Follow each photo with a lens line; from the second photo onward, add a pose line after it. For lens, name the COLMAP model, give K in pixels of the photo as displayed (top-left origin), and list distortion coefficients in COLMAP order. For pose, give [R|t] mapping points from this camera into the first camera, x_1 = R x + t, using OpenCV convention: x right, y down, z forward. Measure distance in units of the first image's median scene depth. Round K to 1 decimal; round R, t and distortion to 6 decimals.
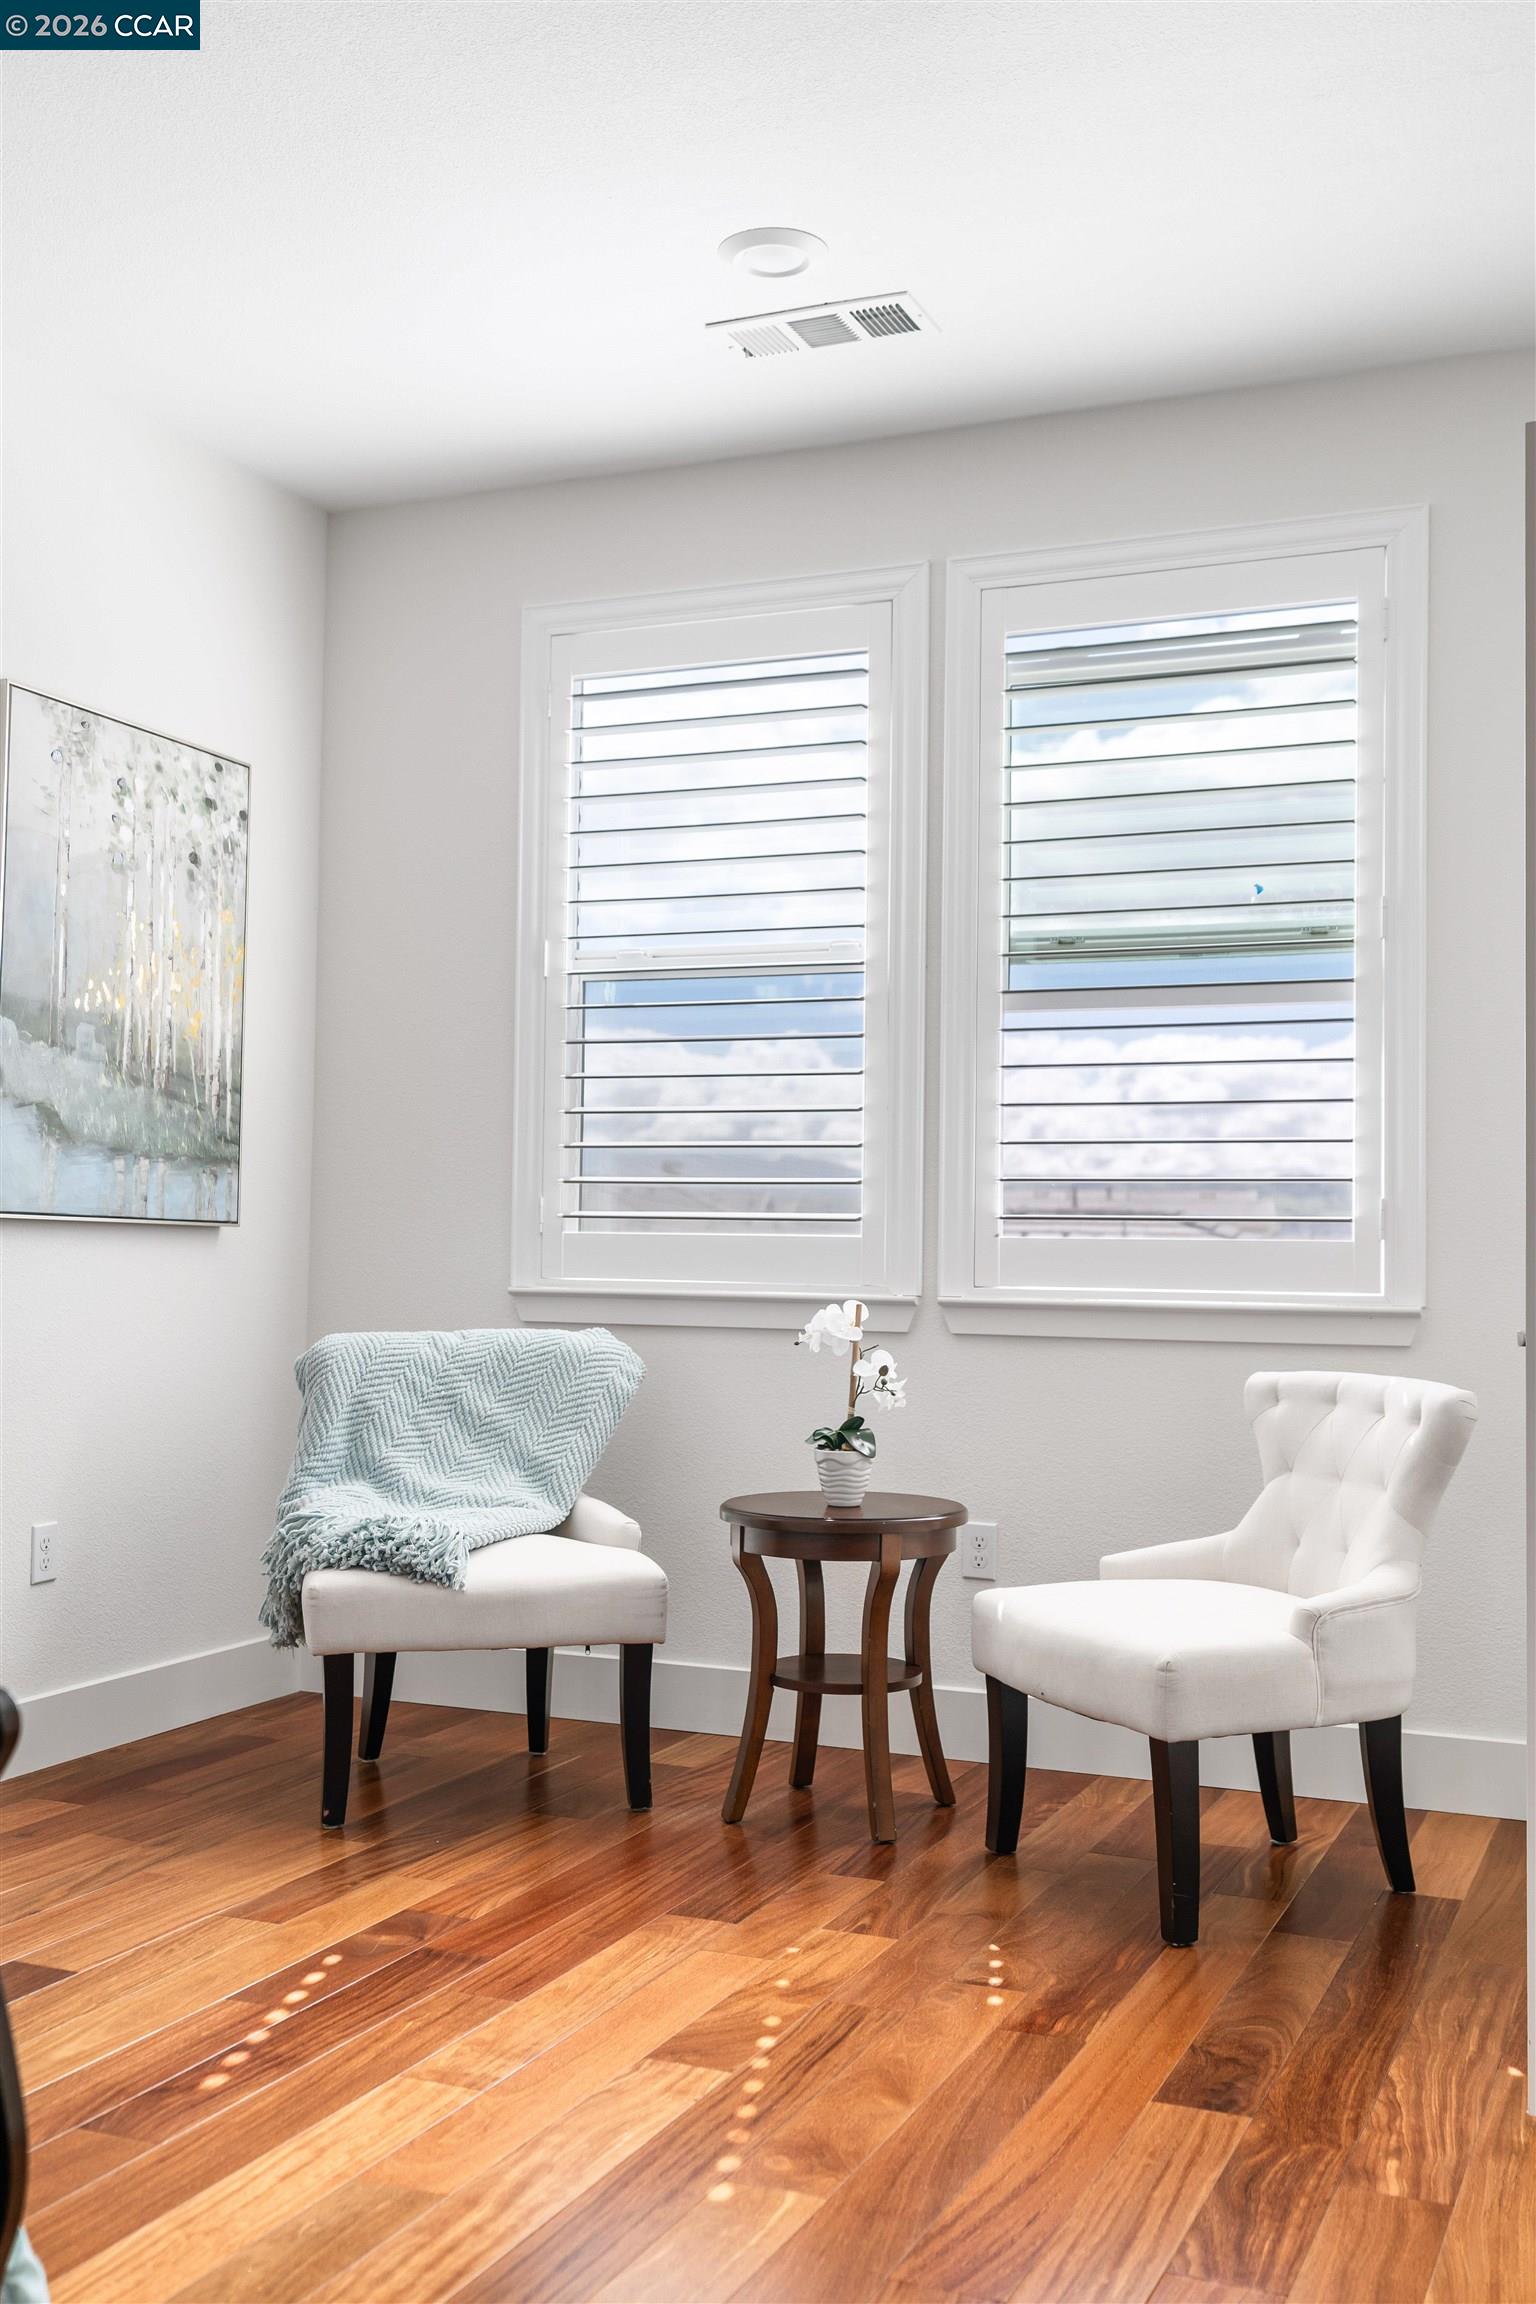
lens RADIAL K [[2296.7, 0, 771.1], [0, 2296.7, 1097.9], [0, 0, 1]] dist [0.021917, -0.007016]
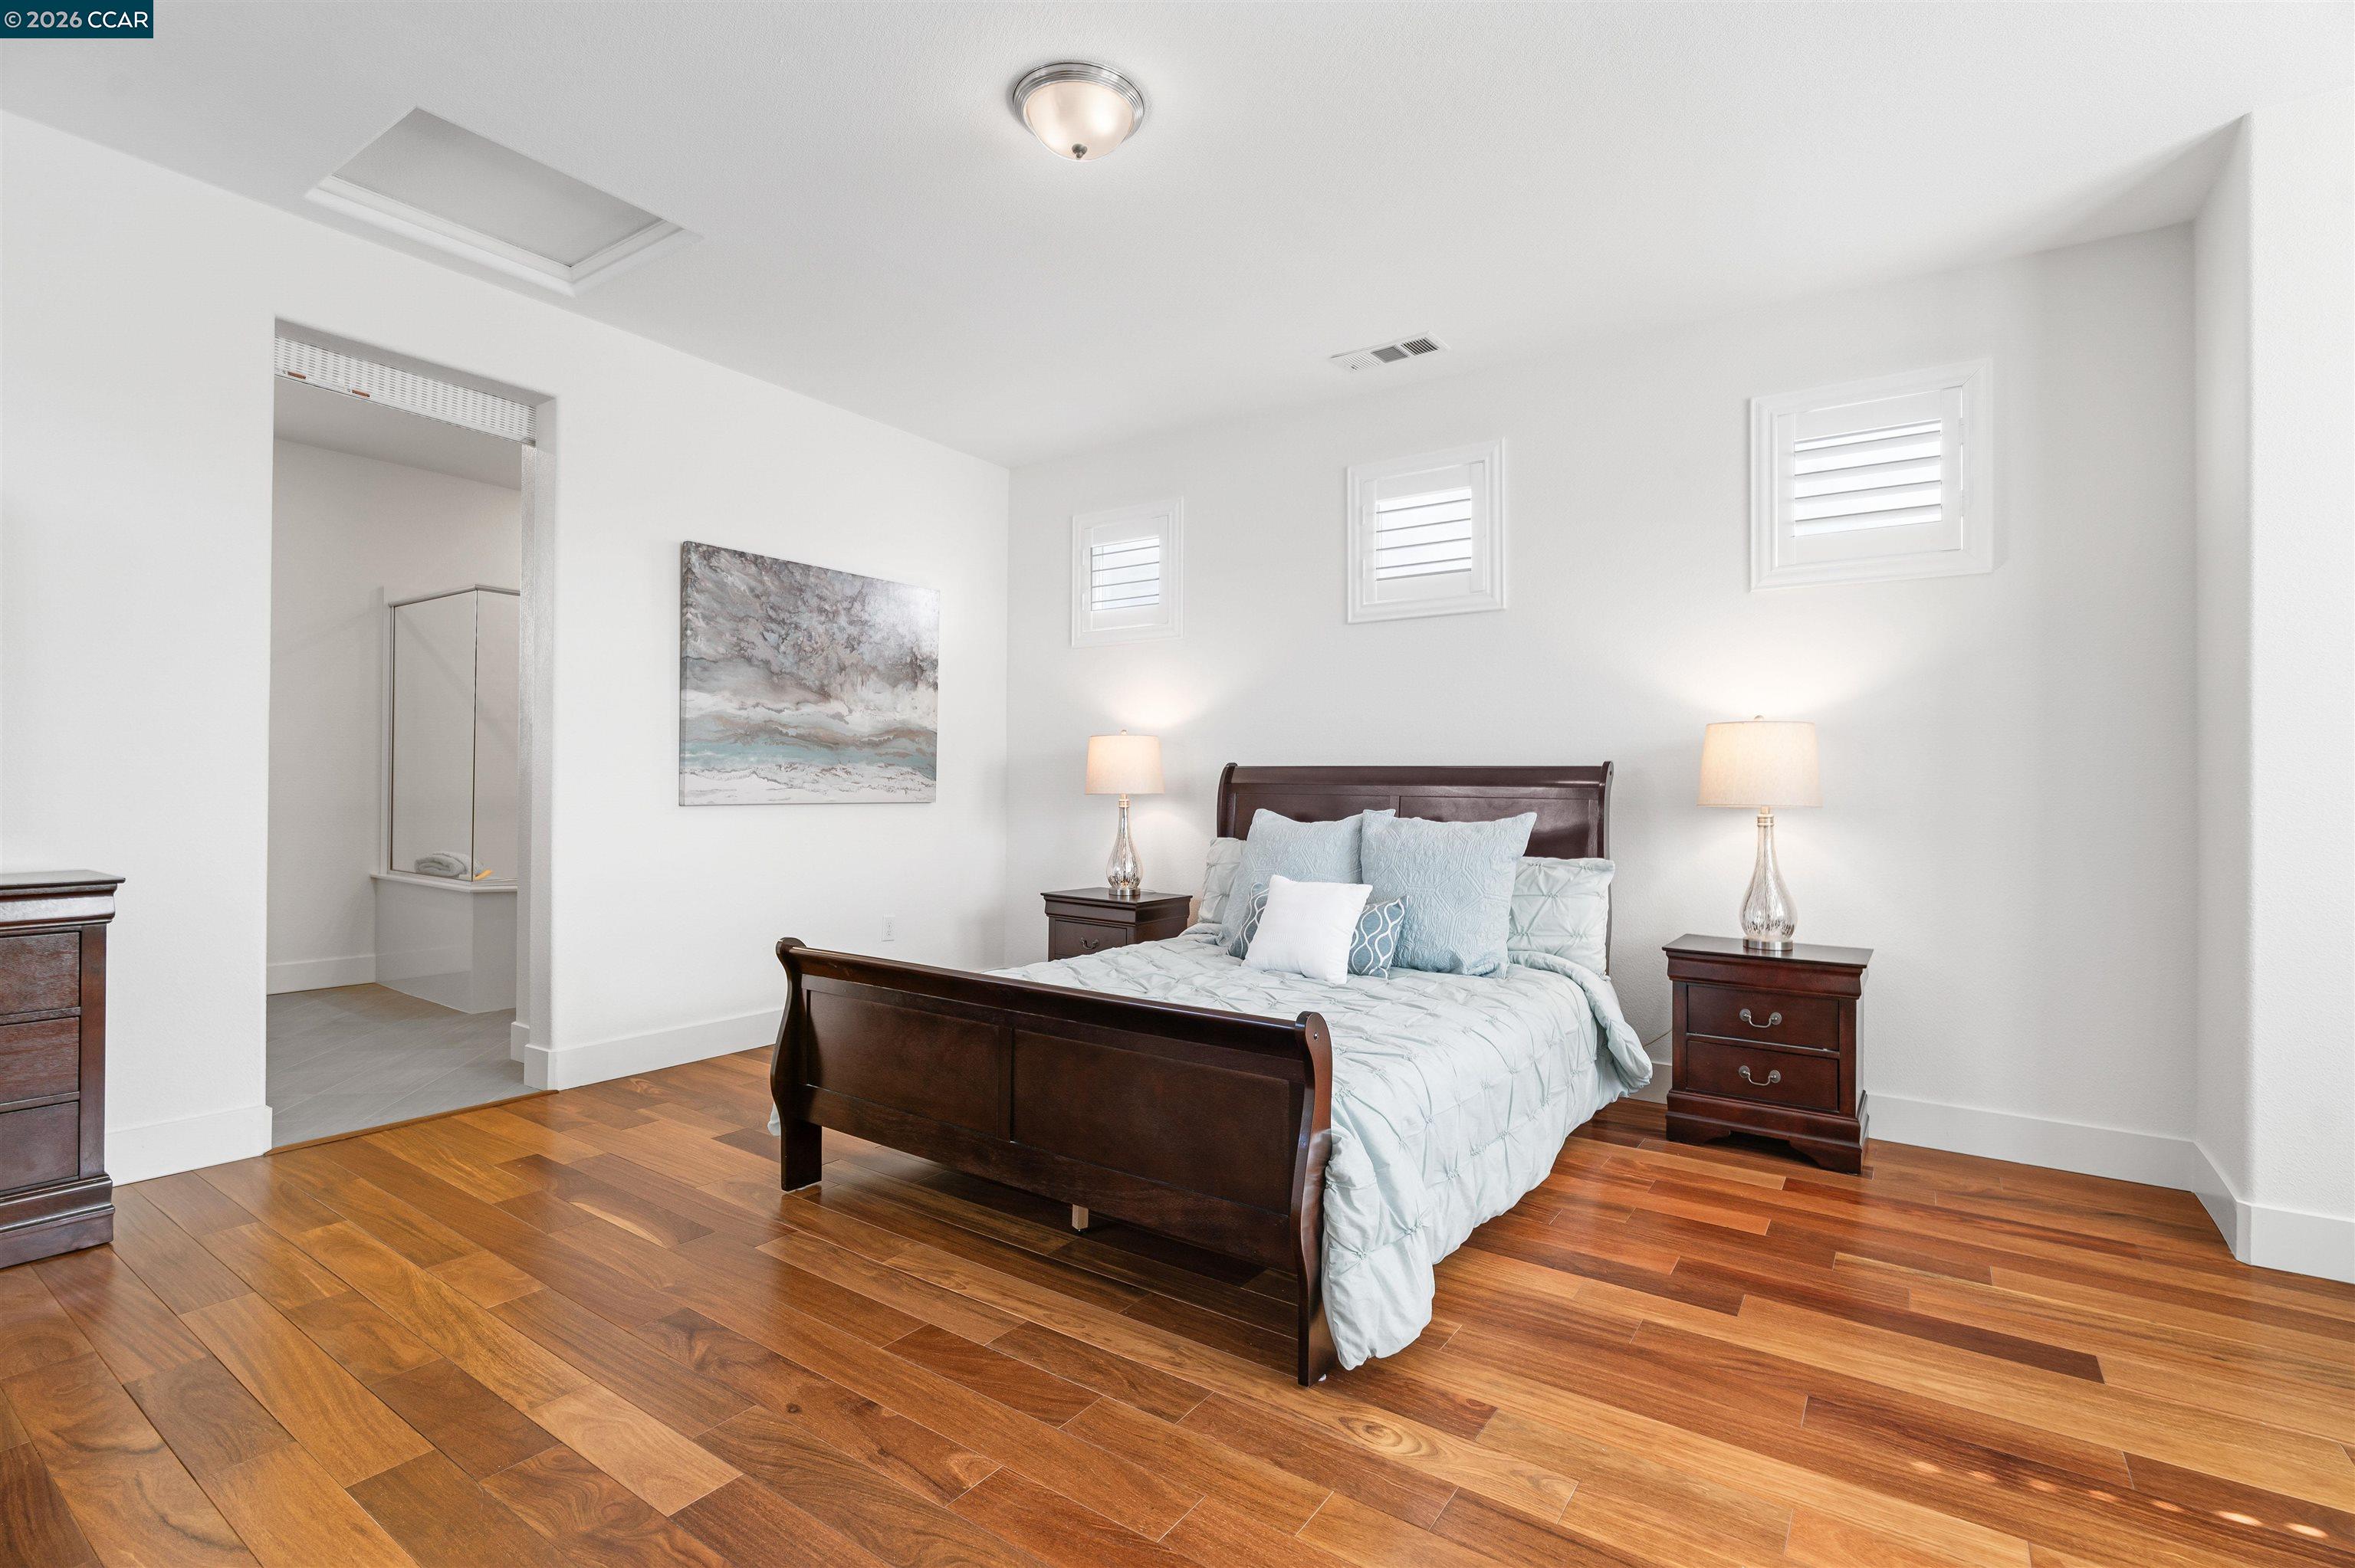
lens RADIAL K [[1082.9, 0, 1183.3], [0, 1082.9, 749.4], [0, 0, 1]] dist [-0.003283, -0.000614]
pose [[-0.191492, -0.064698, -0.979359, 0.310580], [0.036535, 0.996664, -0.072984, 0.036326], [0.980814, -0.049757, -0.188490, 0.467232]]
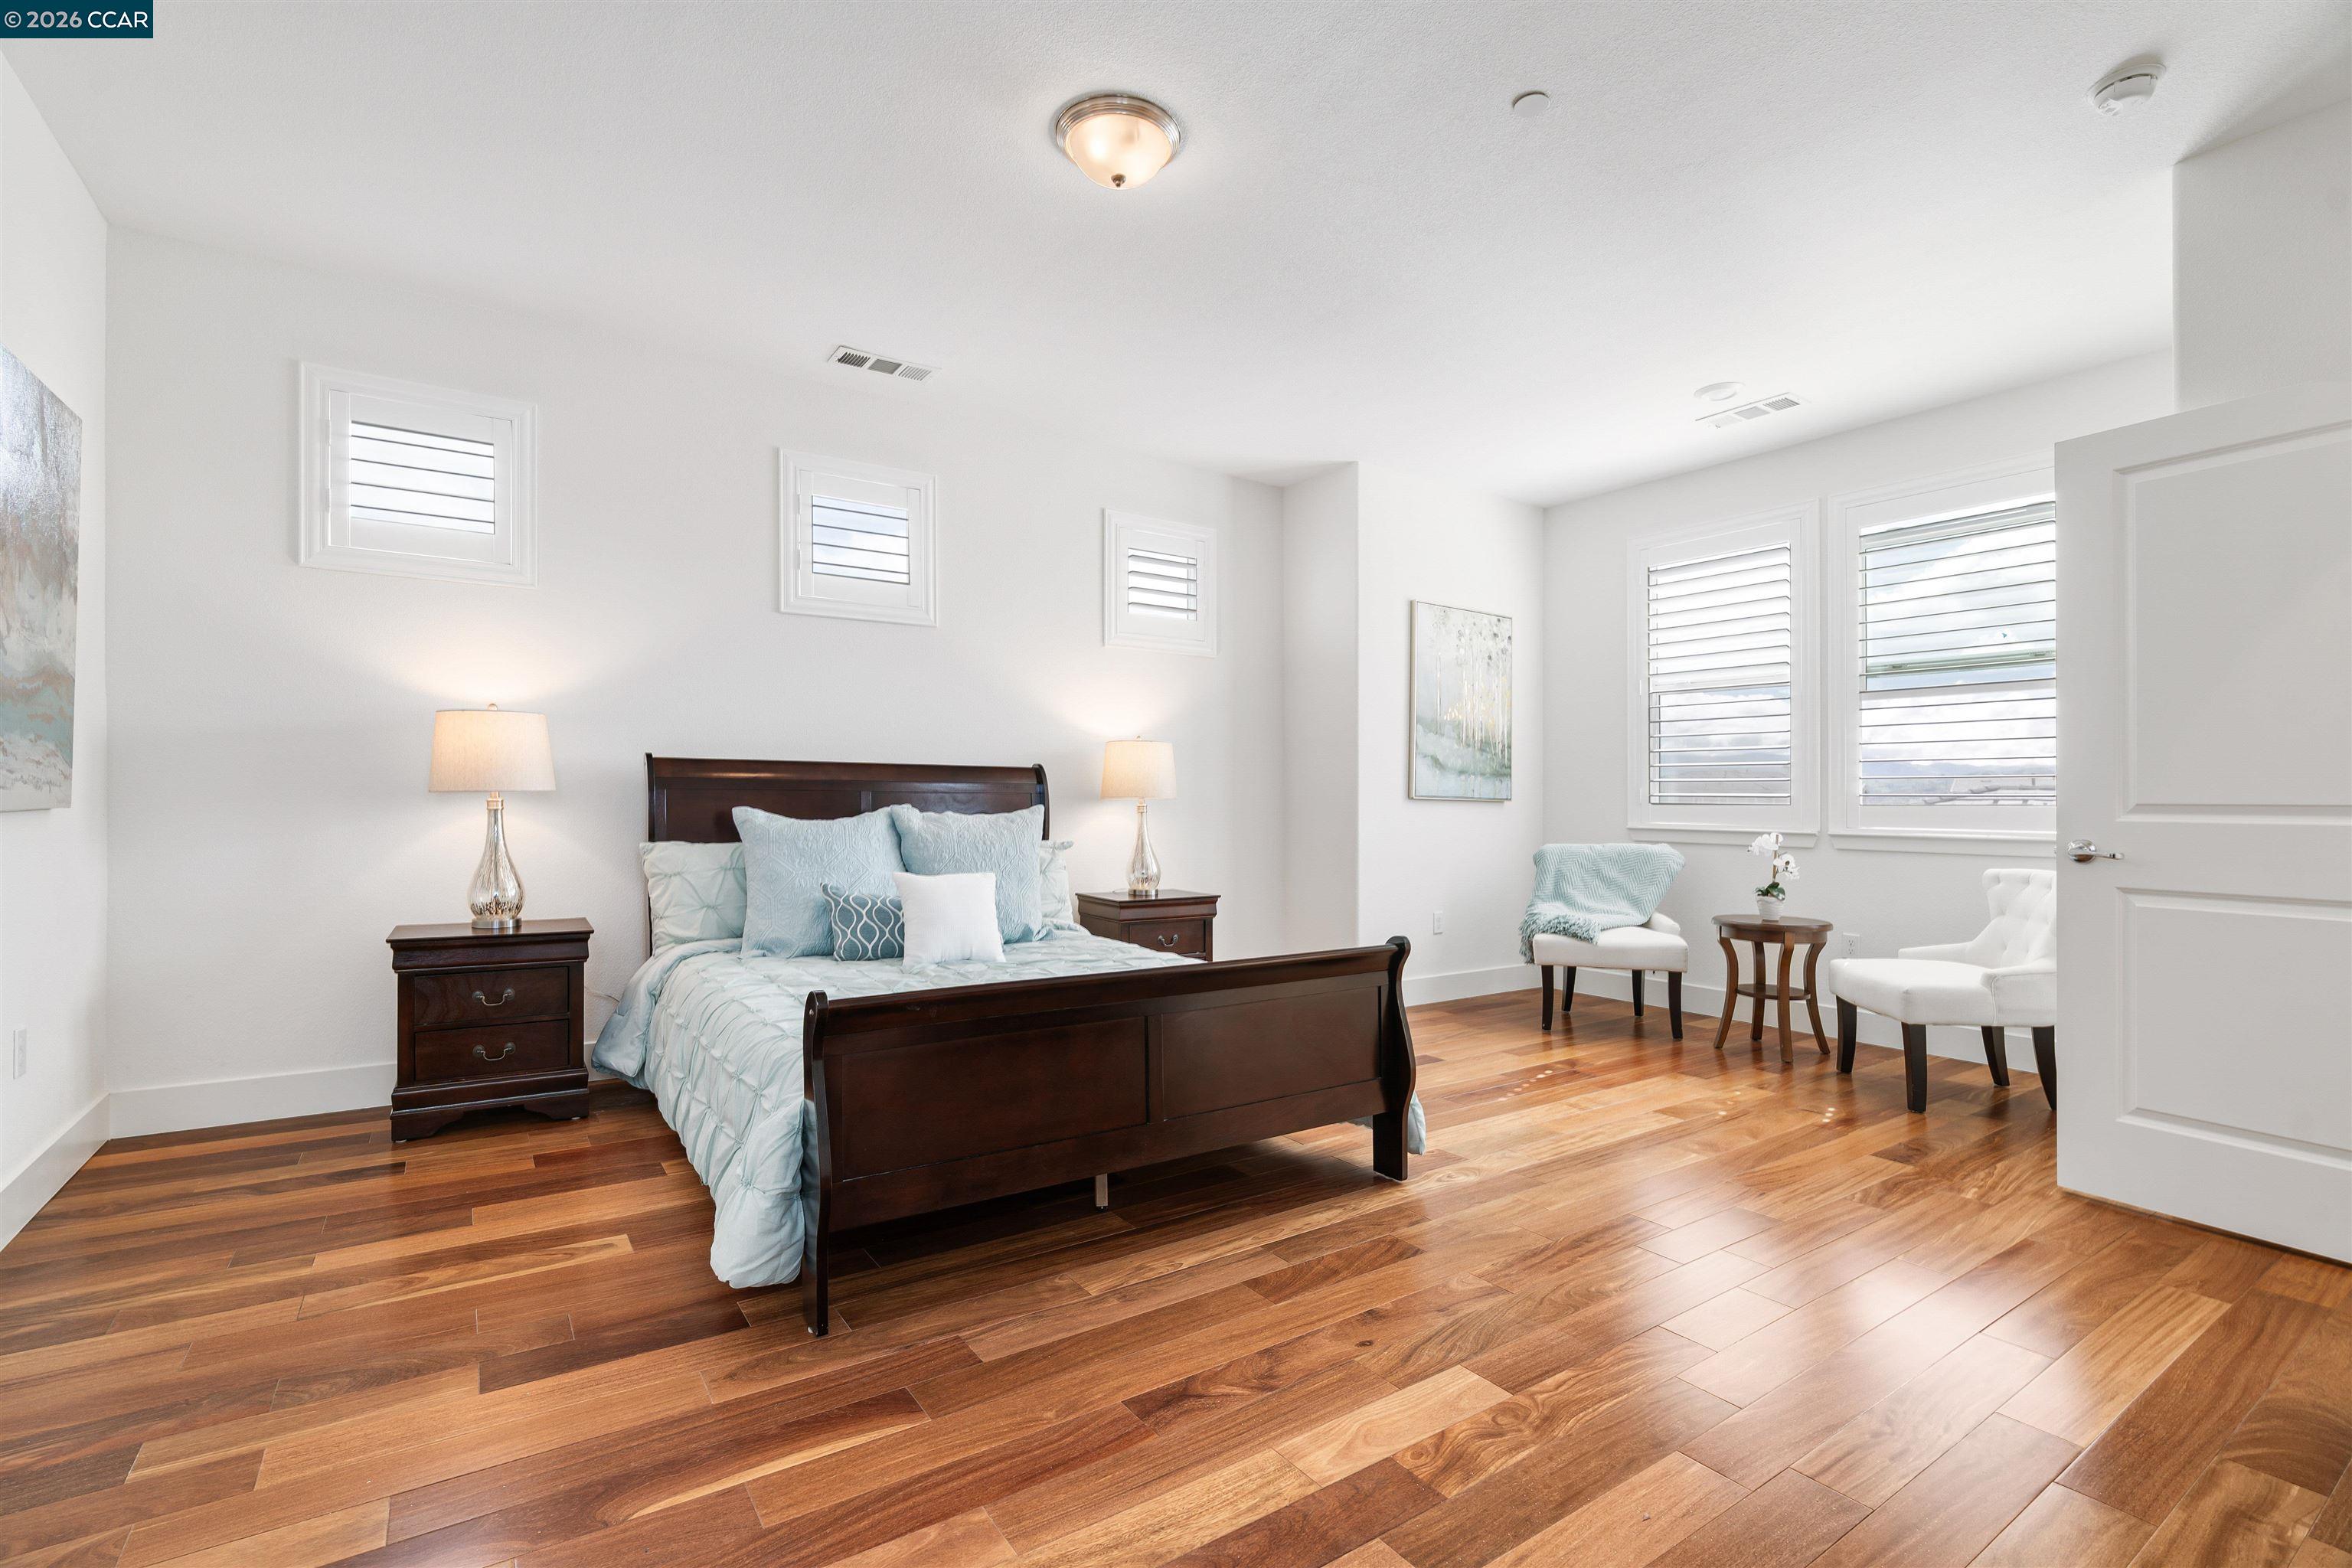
lens RADIAL K [[1055.7, 0, 1176.0], [0, 1055.7, 784.0], [0, 0, 1]] dist [-0.002508, -0.000045]
pose [[0.844123, -0.012293, -0.536008, 0.096533], [0.035136, 0.998856, 0.032425, -0.016373], [0.534996, -0.046204, 0.843590, -0.215240]]
